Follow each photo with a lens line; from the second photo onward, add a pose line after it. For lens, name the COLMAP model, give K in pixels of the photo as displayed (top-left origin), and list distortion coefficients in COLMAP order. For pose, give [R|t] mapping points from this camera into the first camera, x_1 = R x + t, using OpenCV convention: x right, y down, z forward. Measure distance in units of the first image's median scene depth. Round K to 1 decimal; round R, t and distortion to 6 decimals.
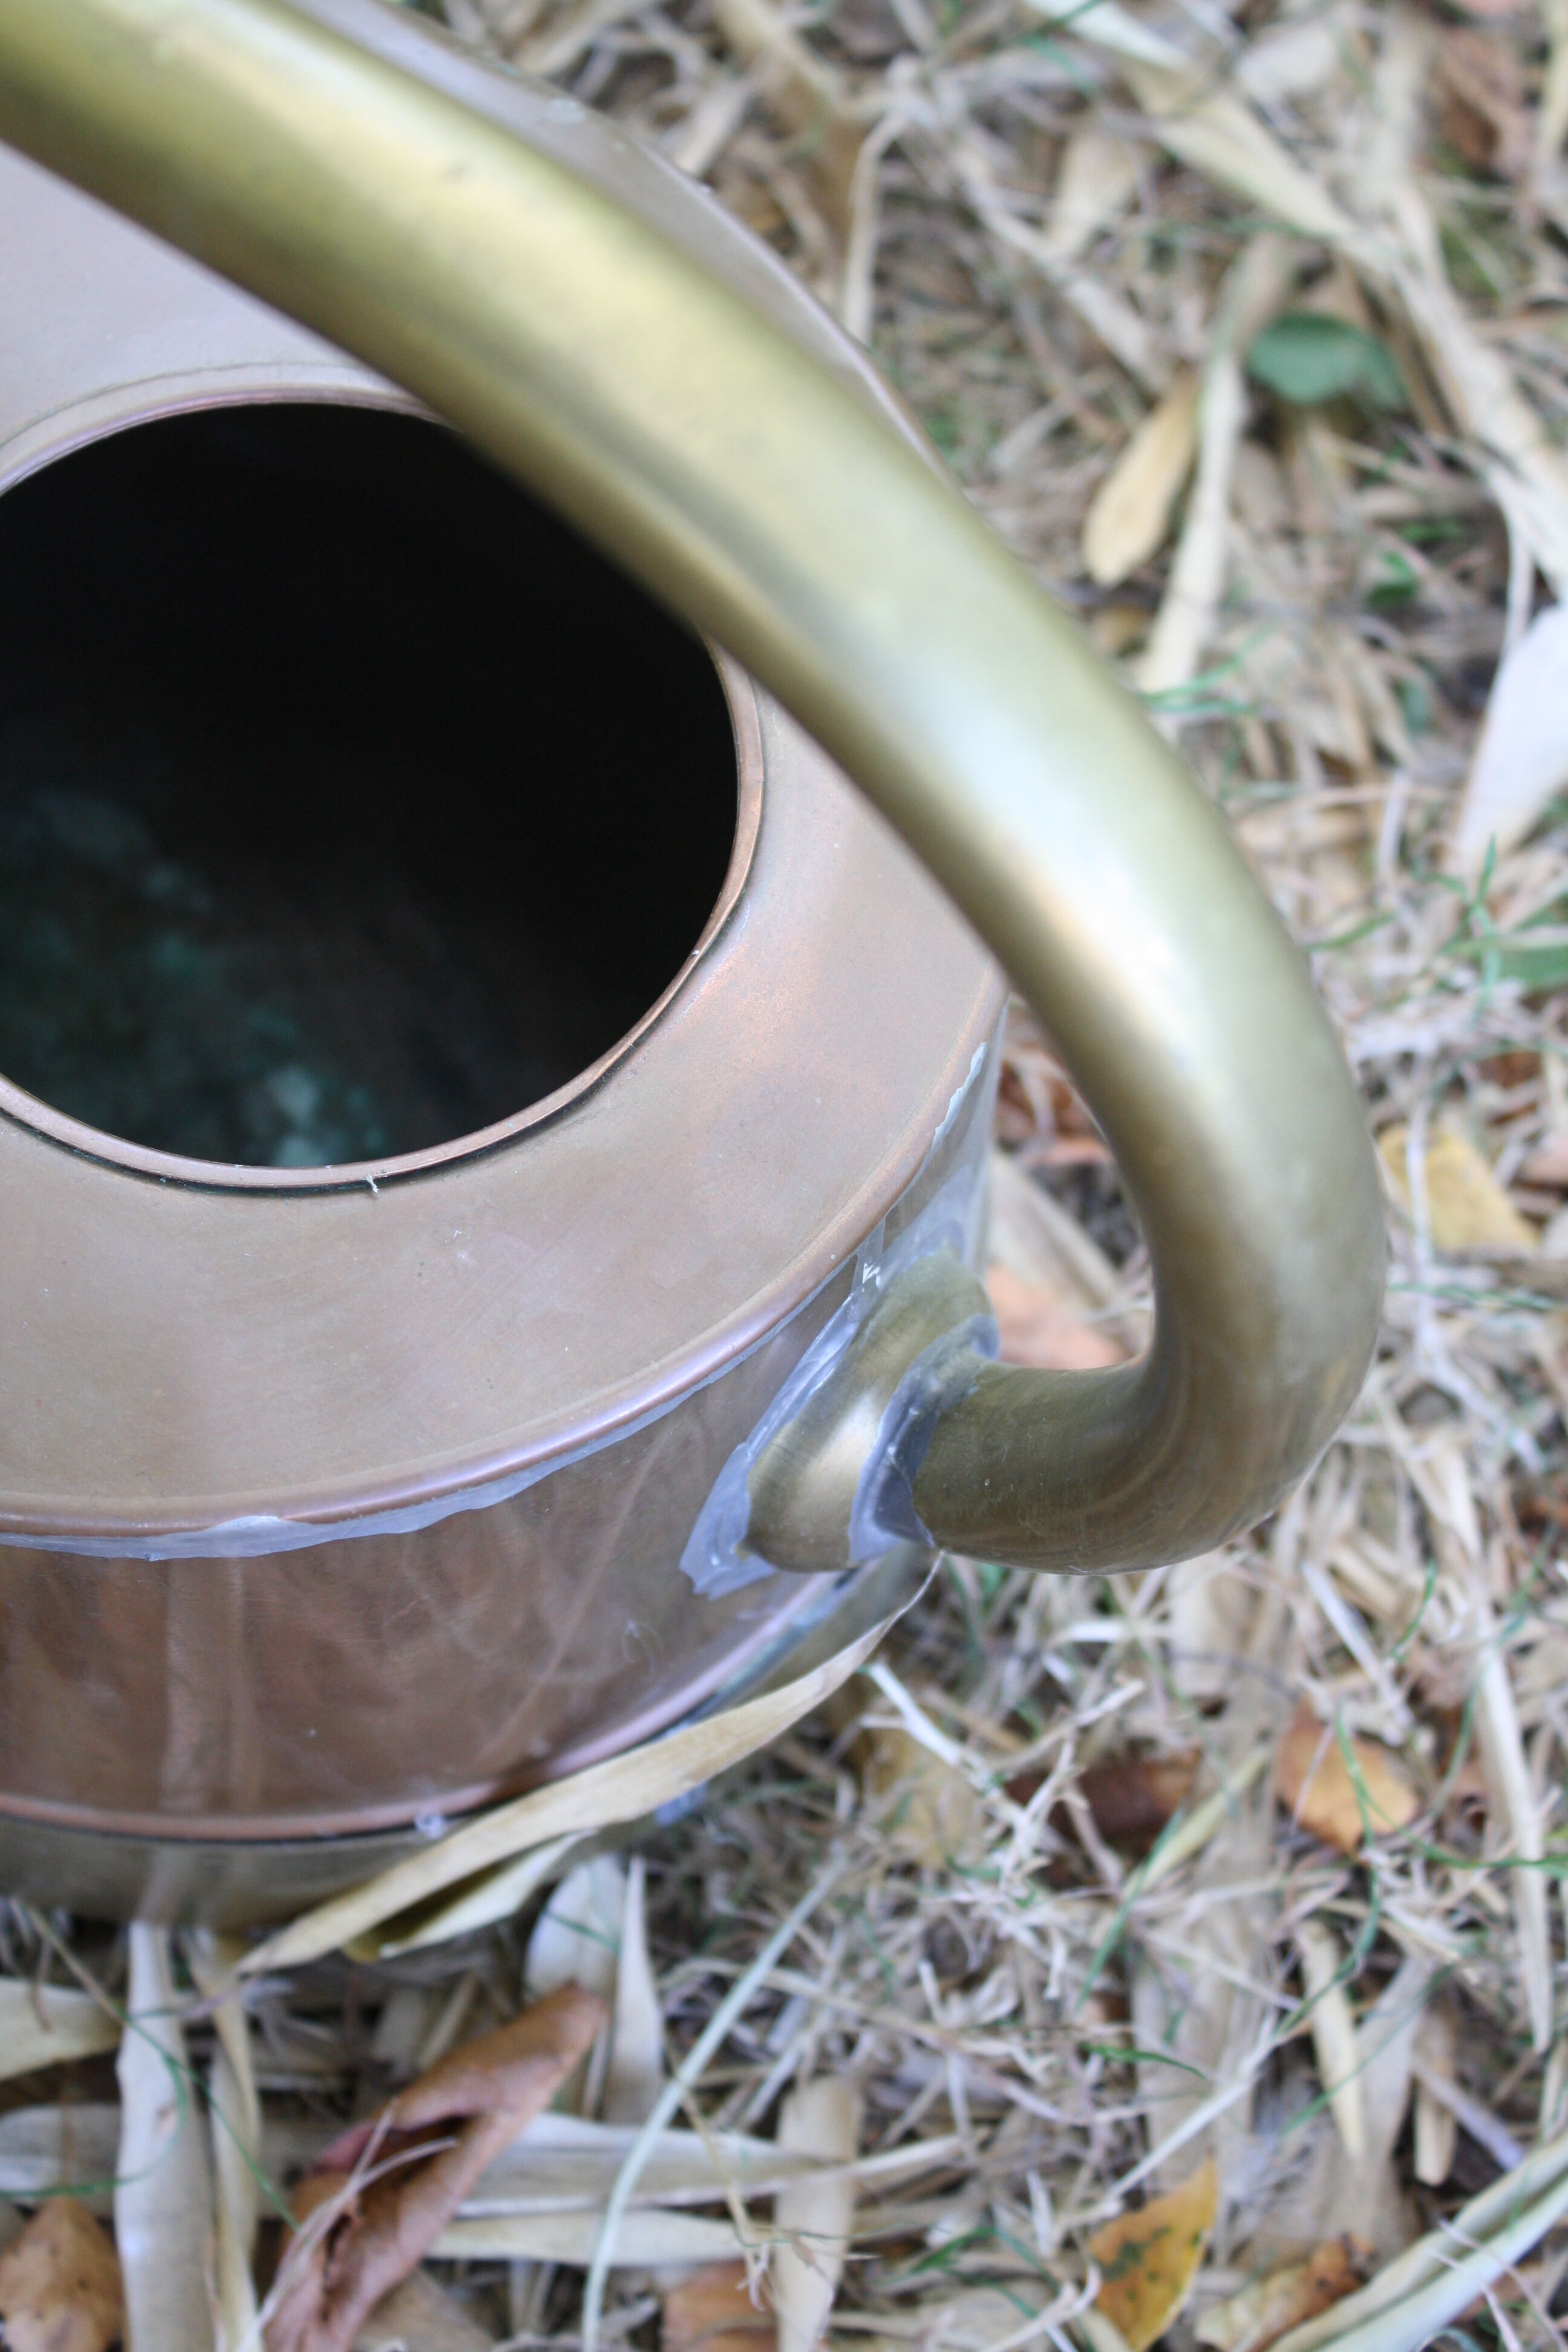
lens RADIAL K [[3967.5, 0, 784.0], [0, 3967.5, 1176.0], [0, 0, 1]] dist [-0.010553, 0.021125]
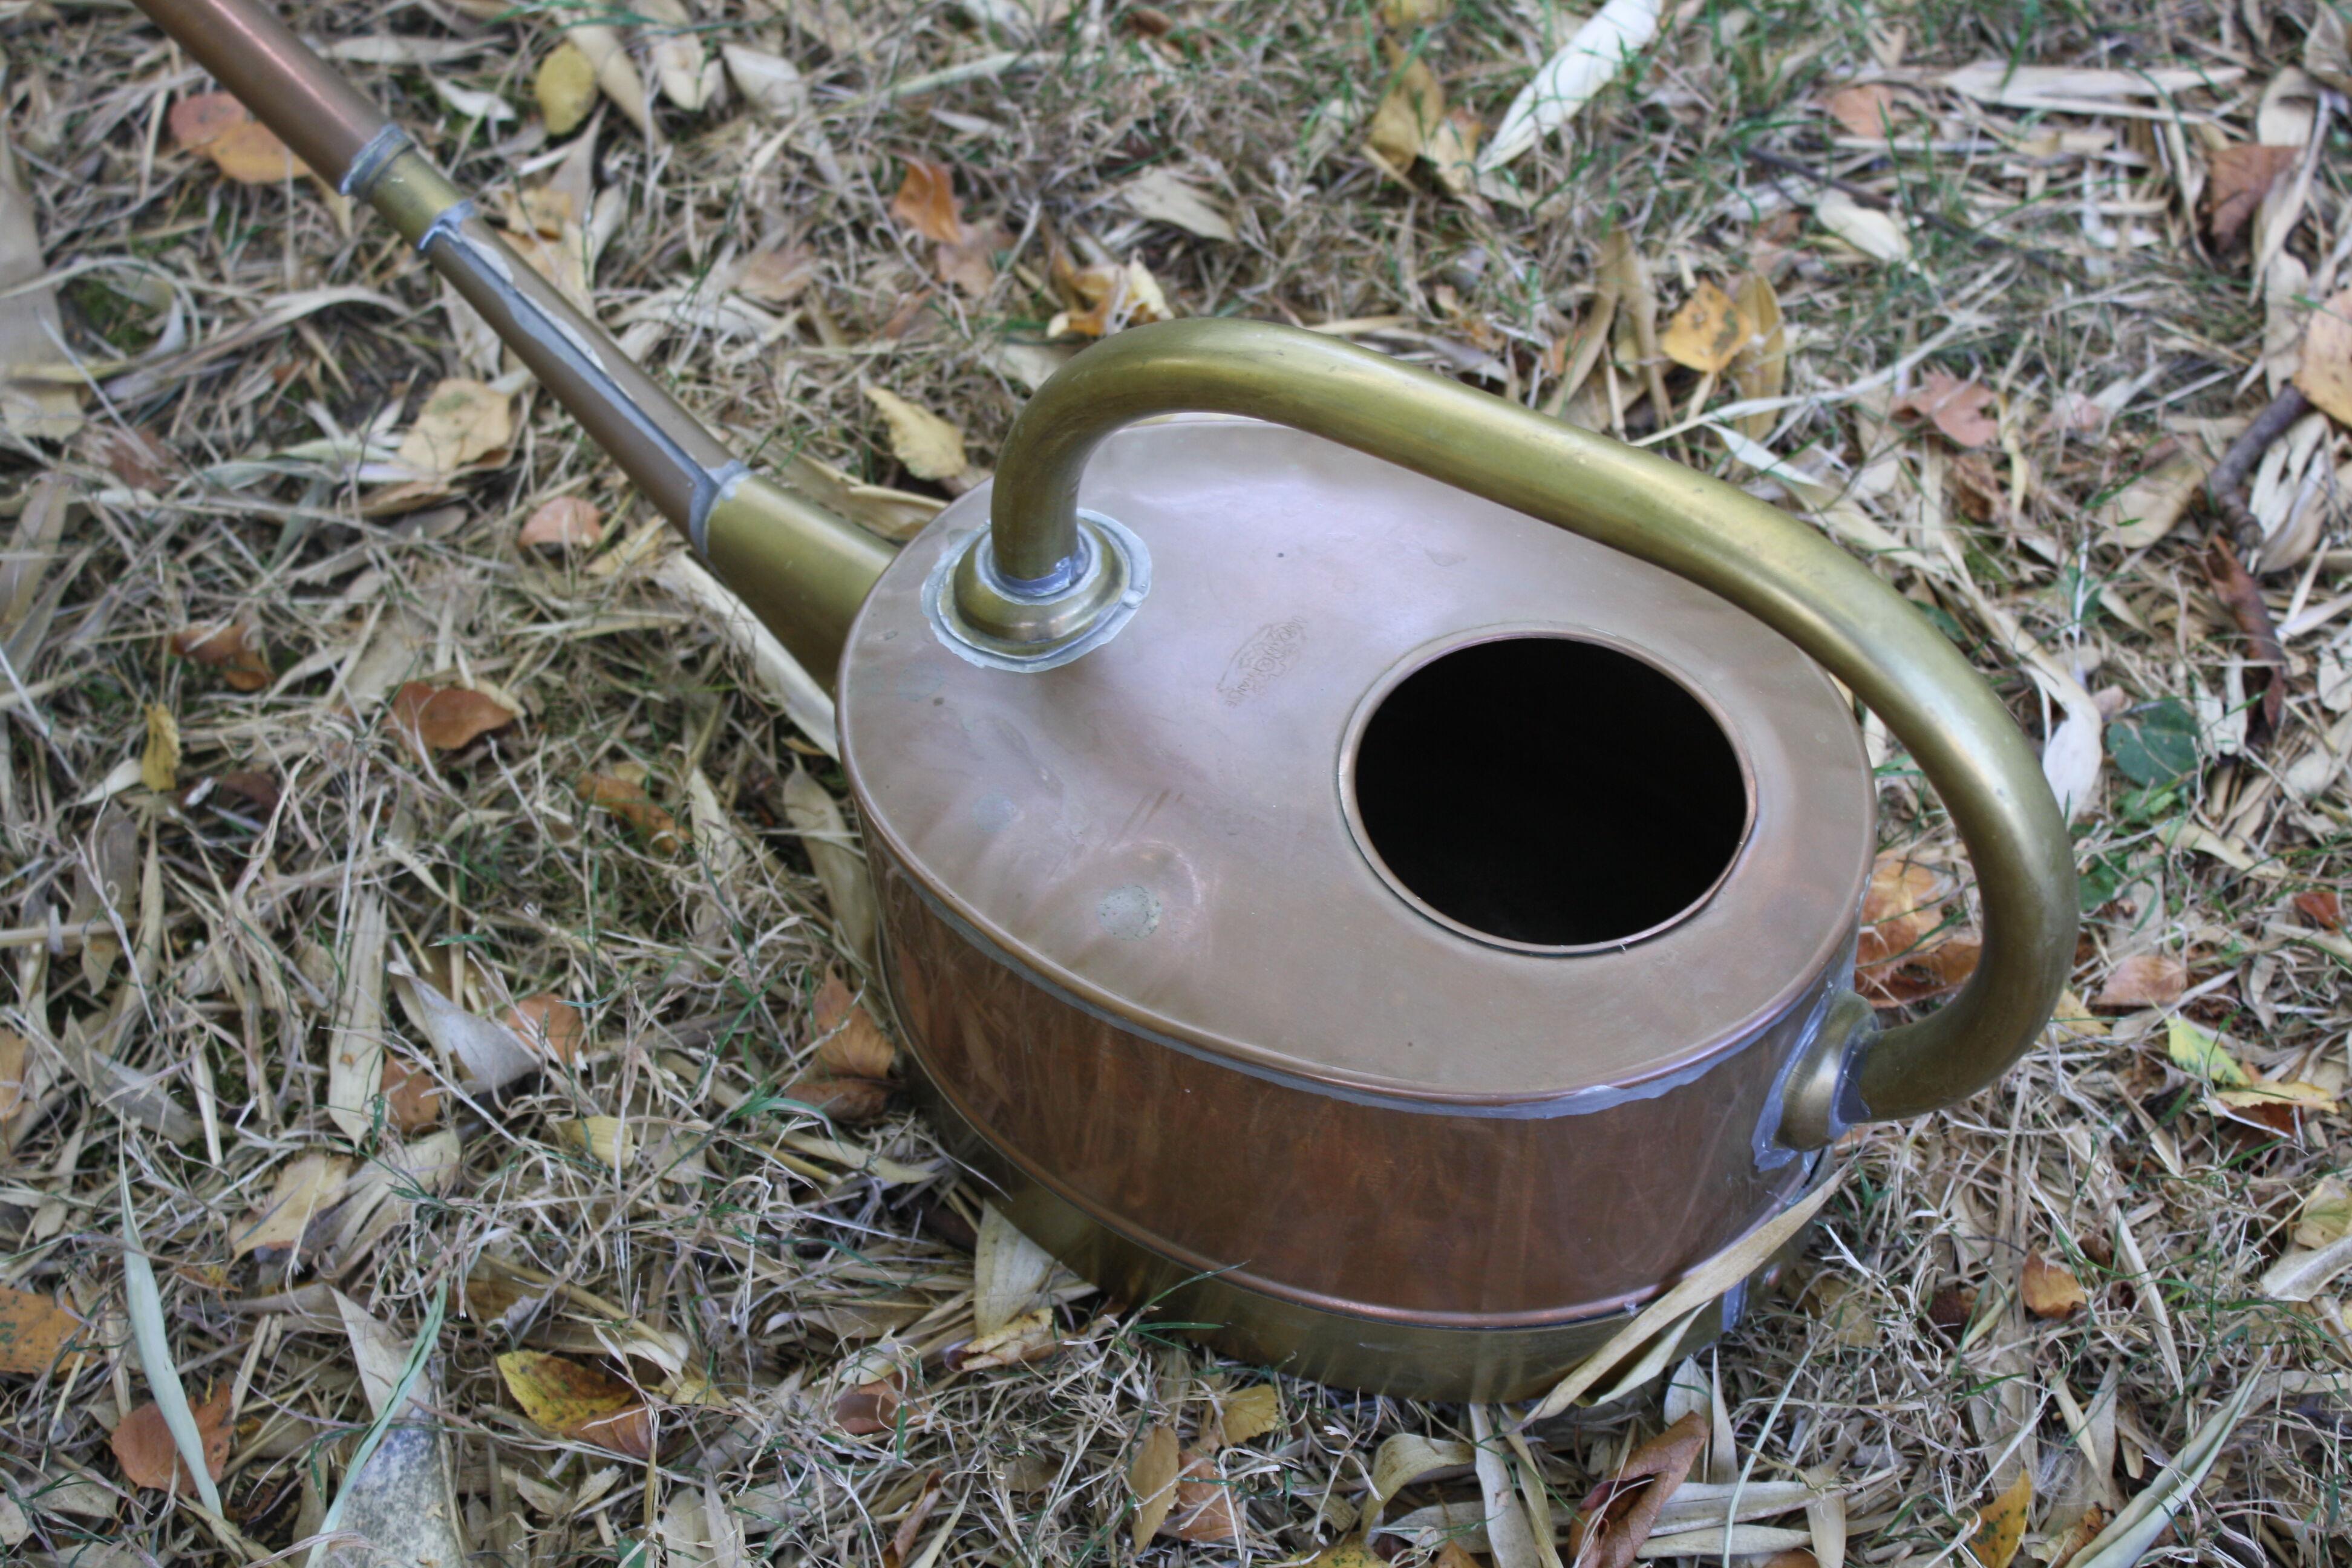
lens RADIAL K [[3647.1, 0, 1221.5], [0, 3647.1, 782.7], [0, 0, 1]] dist [-0.003057, -0.019400]
pose [[0.994892, -0.100798, 0.005405, -0.264099], [0.099330, 0.968067, -0.230174, 0.292912], [0.017969, 0.229535, 0.973135, -0.852193]]
